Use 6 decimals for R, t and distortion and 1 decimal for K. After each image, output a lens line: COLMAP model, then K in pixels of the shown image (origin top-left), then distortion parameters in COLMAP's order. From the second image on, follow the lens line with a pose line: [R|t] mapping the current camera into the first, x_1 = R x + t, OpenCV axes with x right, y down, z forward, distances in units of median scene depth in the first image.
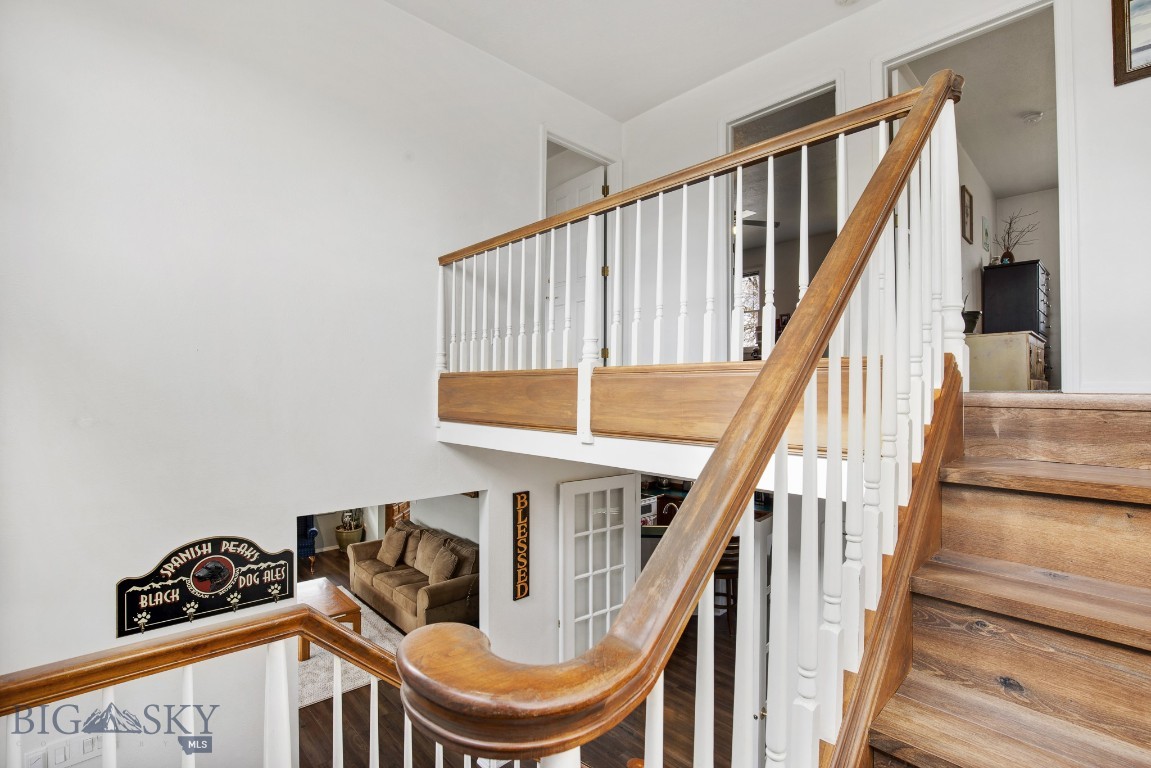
lens RADIAL K [[526.5, 0, 579.3], [0, 526.5, 383.5], [0, 0, 1]] dist [-0.030575, 0.000682]
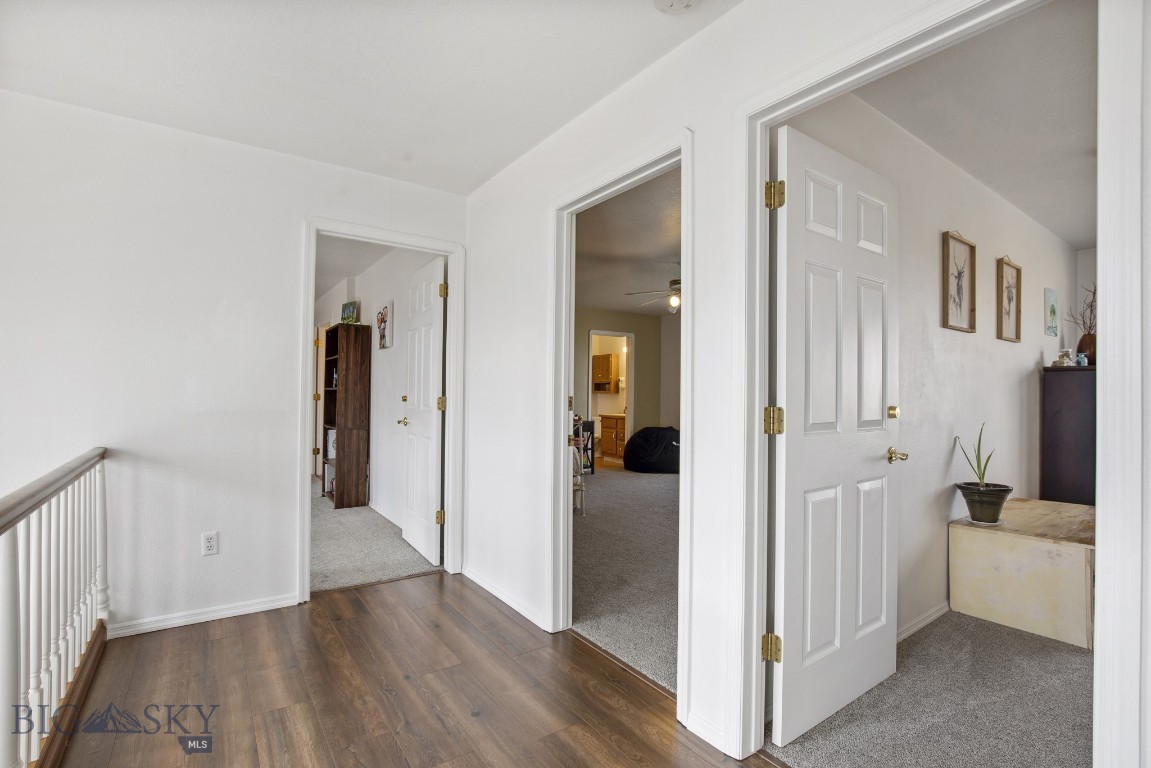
lens RADIAL K [[526.5, 0, 570.9], [0, 526.5, 388.4], [0, 0, 1]] dist [-0.030575, 0.000682]
pose [[0.988845, -0.001127, -0.148945, 0.331871], [0.002518, 0.999955, 0.009149, -0.240725], [0.148928, -0.009422, 0.988803, 0.307378]]
